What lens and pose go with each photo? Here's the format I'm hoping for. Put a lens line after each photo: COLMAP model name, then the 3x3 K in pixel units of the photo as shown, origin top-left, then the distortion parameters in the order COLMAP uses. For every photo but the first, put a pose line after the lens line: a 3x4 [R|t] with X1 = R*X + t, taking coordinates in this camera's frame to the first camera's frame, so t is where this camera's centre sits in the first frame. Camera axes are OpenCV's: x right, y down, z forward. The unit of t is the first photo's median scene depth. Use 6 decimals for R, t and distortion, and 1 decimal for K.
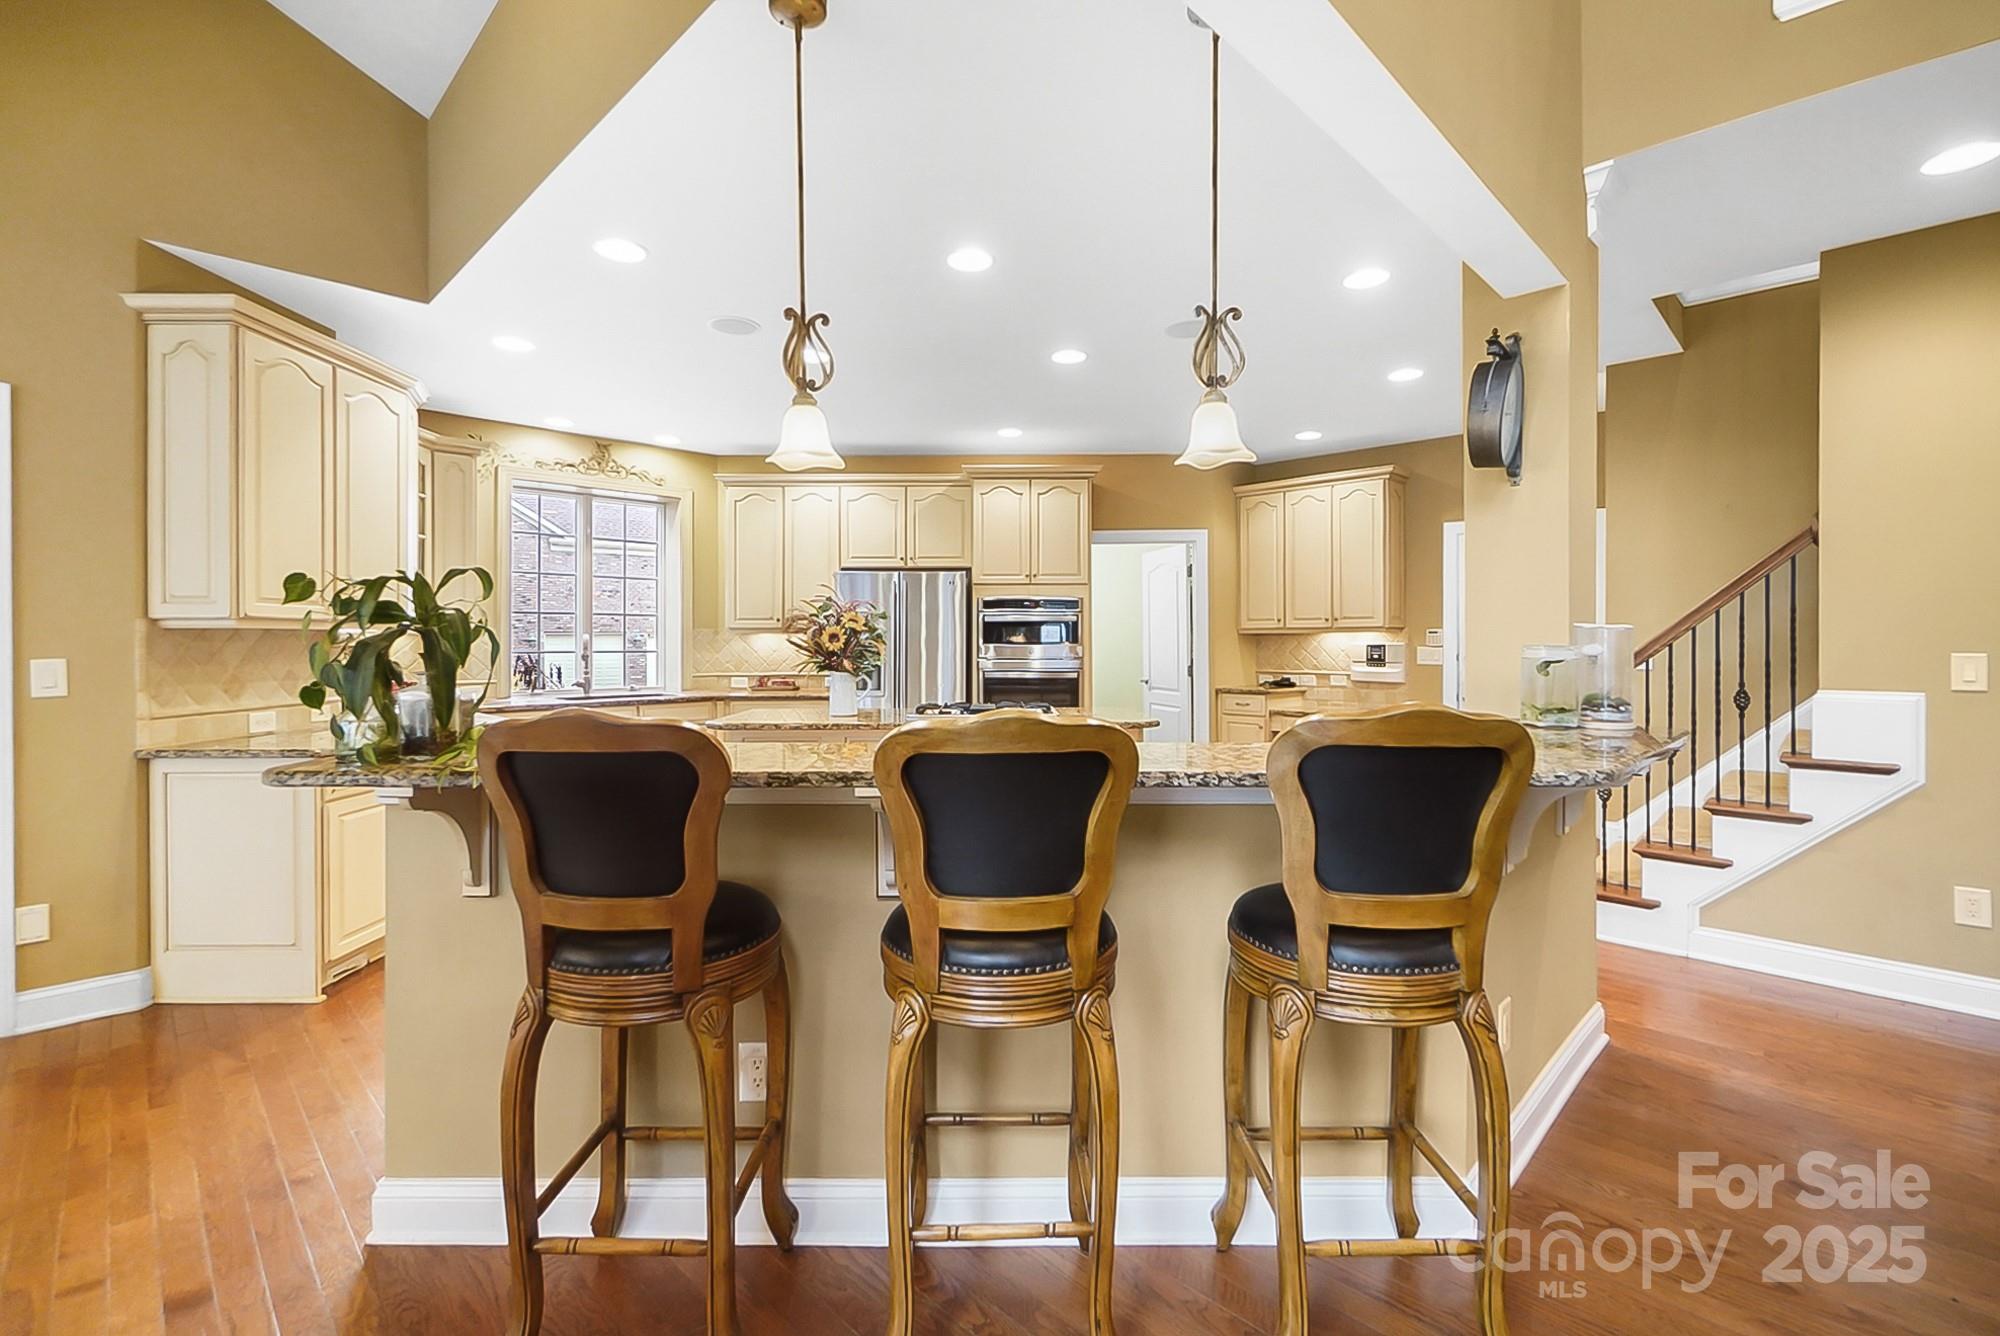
lens RADIAL K [[867.5, 0, 1000.1], [0, 867.5, 648.8], [0, 0, 1]] dist [0.001679, 0.000093]
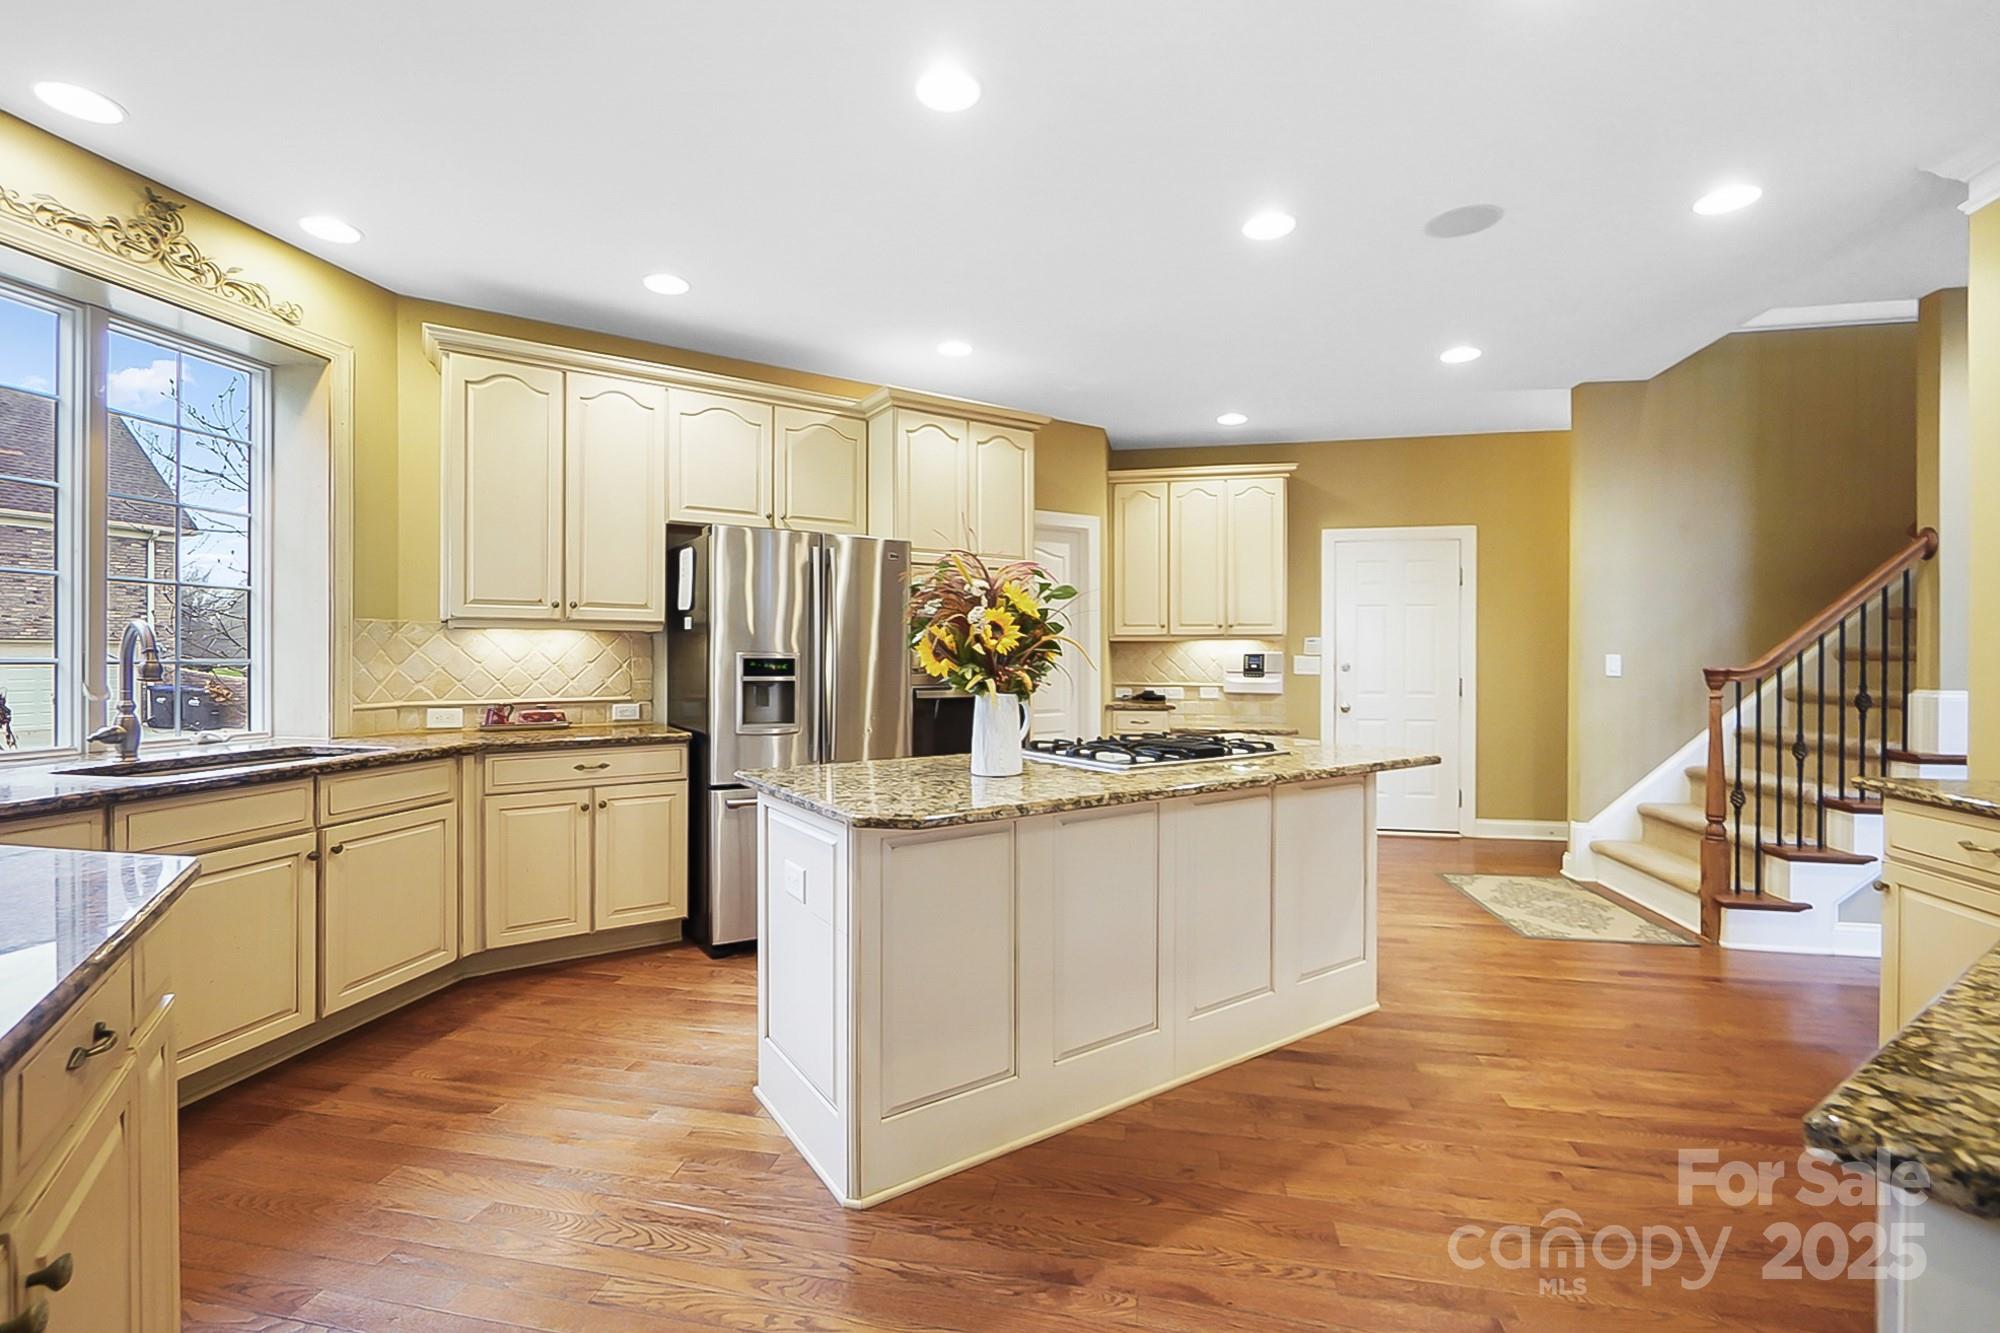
lens RADIAL K [[869.3, 0, 996.4], [0, 869.3, 667.9], [0, 0, 1]] dist [-0.000422, -0.000205]
pose [[0.840315, -0.004530, 0.542079, -0.321456], [0.002464, 0.999987, 0.004537, 0.005413], [-0.542092, -0.002477, 0.840315, 0.367091]]
